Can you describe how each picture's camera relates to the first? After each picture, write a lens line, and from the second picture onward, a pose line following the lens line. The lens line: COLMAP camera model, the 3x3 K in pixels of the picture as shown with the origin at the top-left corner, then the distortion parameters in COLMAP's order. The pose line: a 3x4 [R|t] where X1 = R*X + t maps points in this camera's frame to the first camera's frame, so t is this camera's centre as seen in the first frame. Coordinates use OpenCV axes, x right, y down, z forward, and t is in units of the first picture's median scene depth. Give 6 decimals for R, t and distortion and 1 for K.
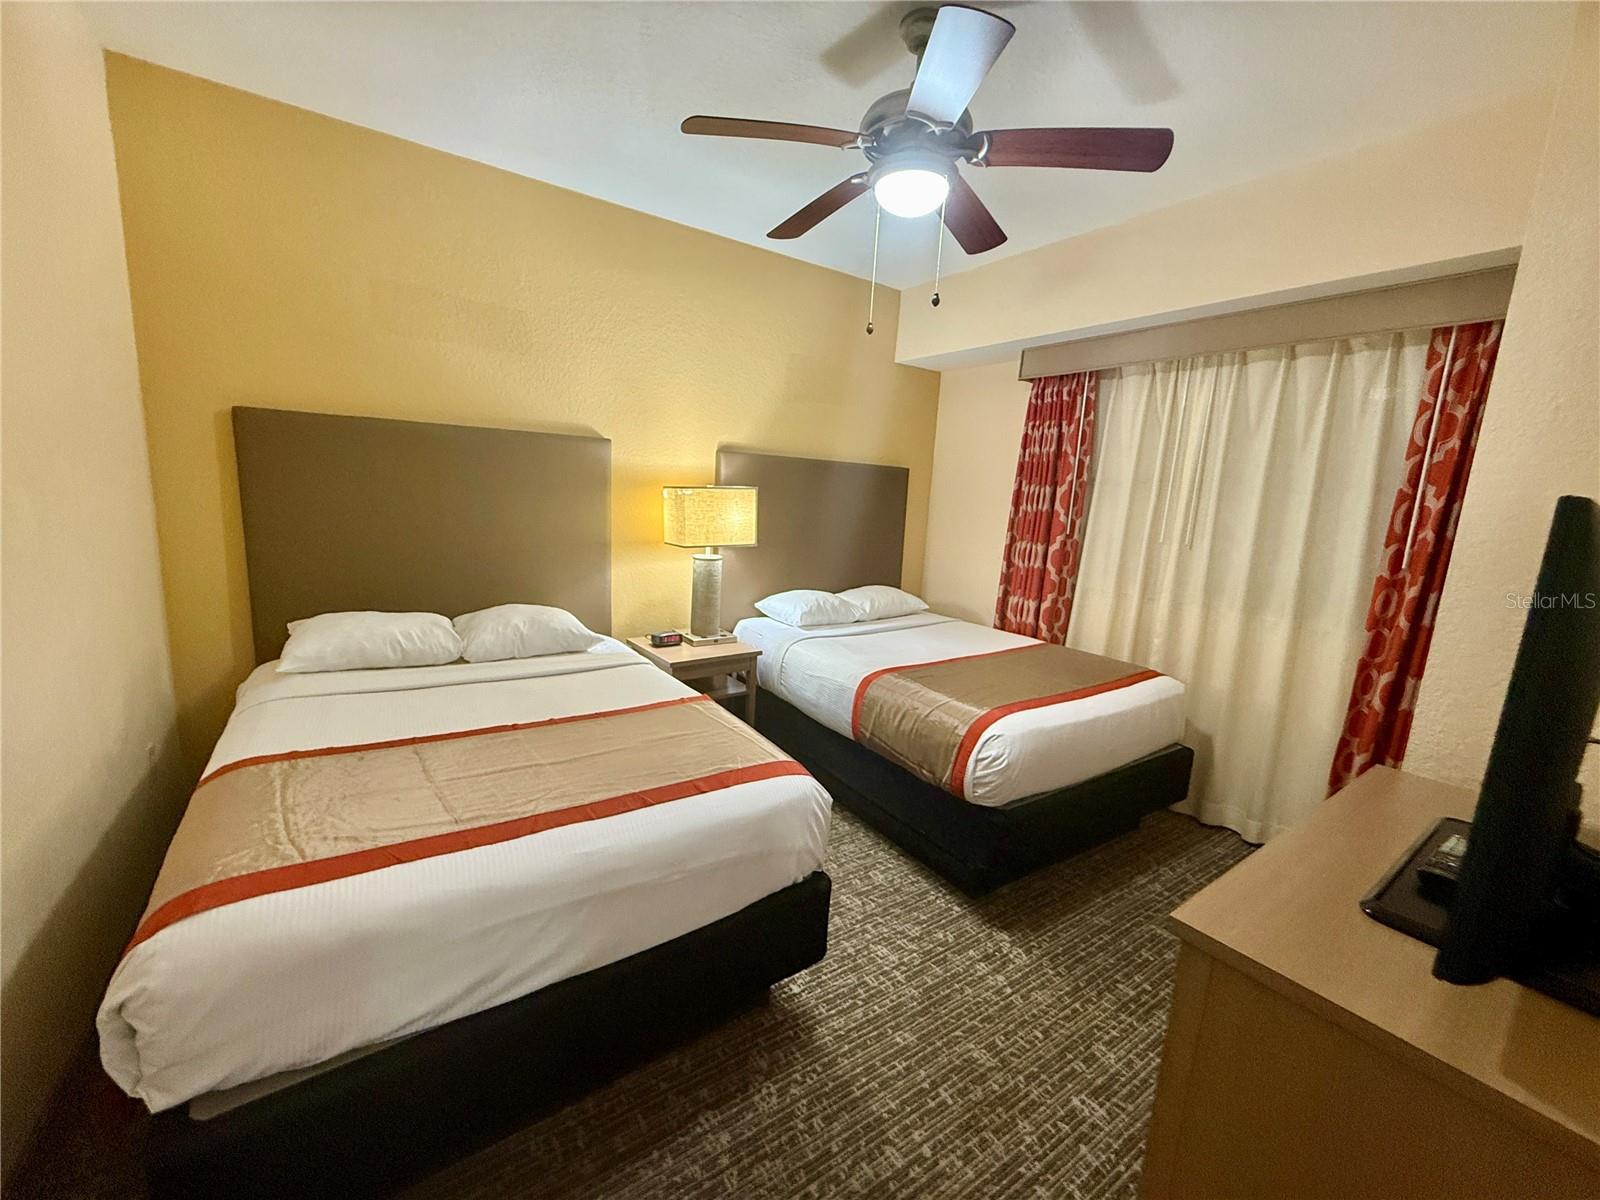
lens RADIAL K [[637.2, 0, 793.8], [0, 637.2, 601.5], [0, 0, 1]] dist [-0.001416, 0.000189]
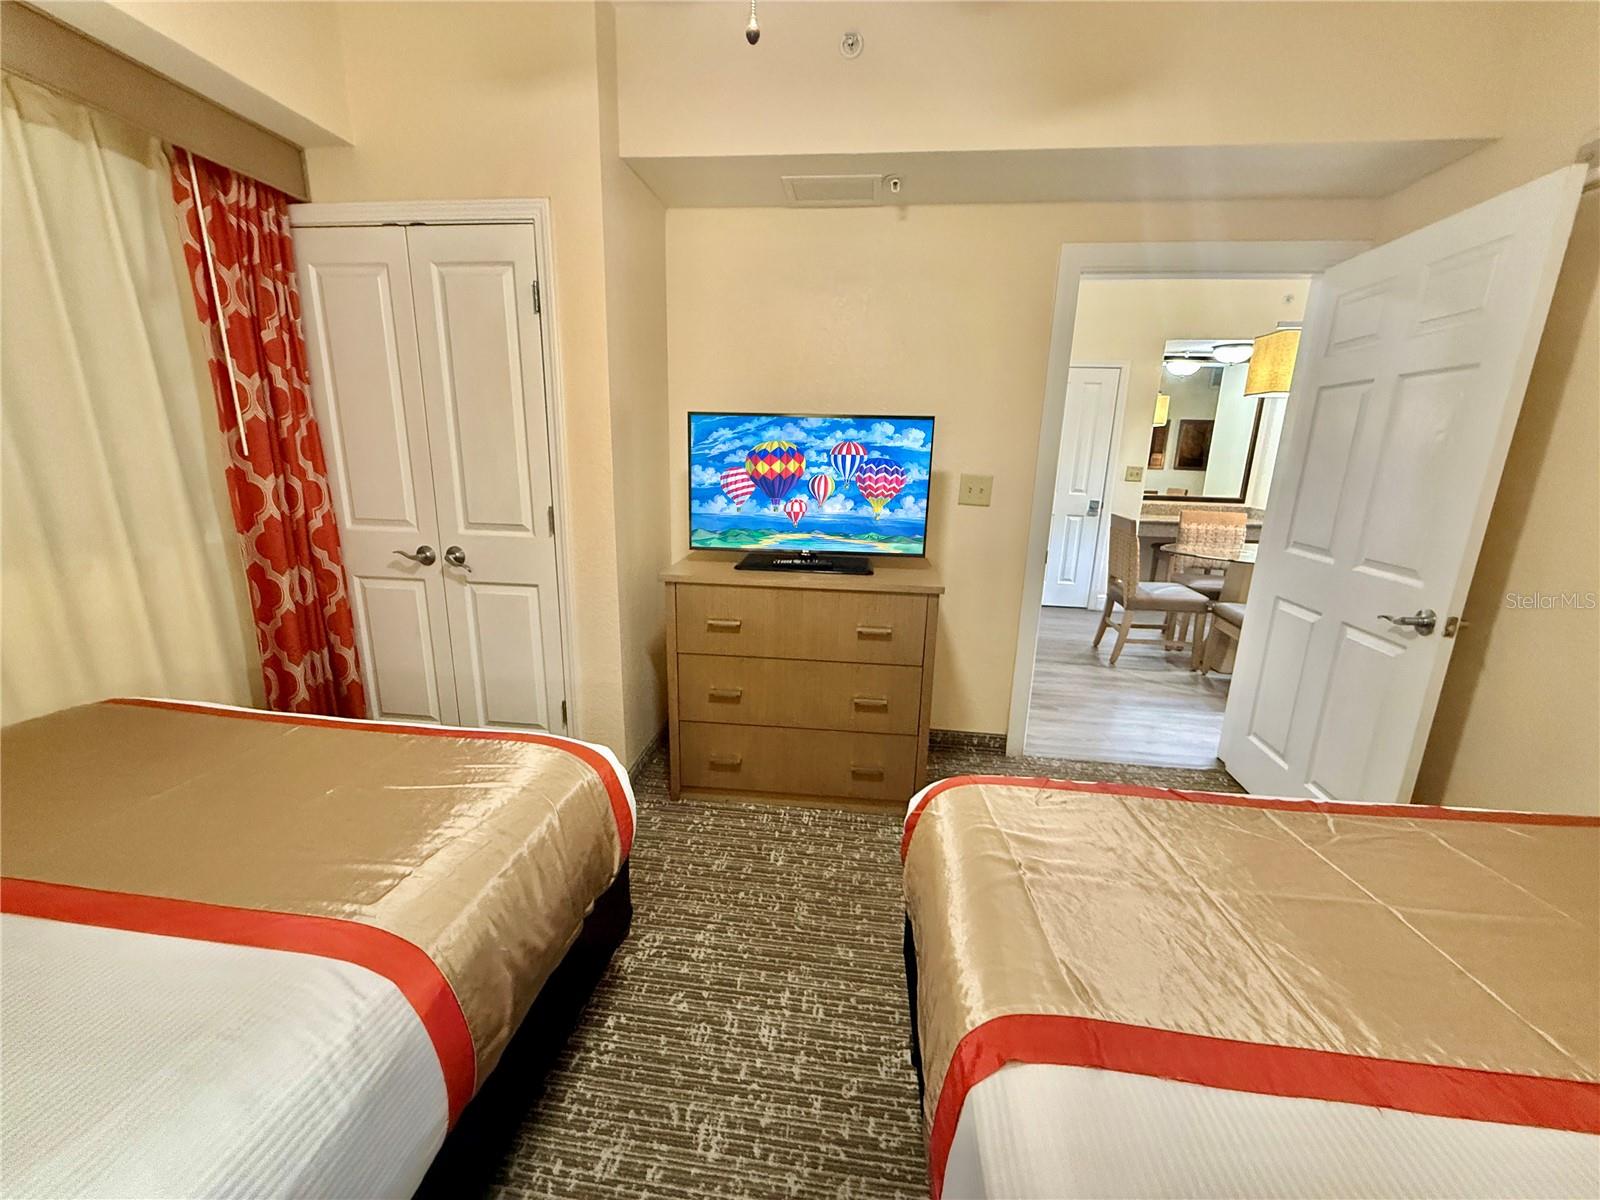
lens RADIAL K [[637.2, 0, 793.8], [0, 637.2, 601.5], [0, 0, 1]] dist [-0.001416, 0.000189]
pose [[-0.748126, -0.226833, 0.623582, -0.247396], [0.048048, 0.918772, 0.391855, -0.214123], [-0.661815, 0.323119, -0.676458, 1.405456]]
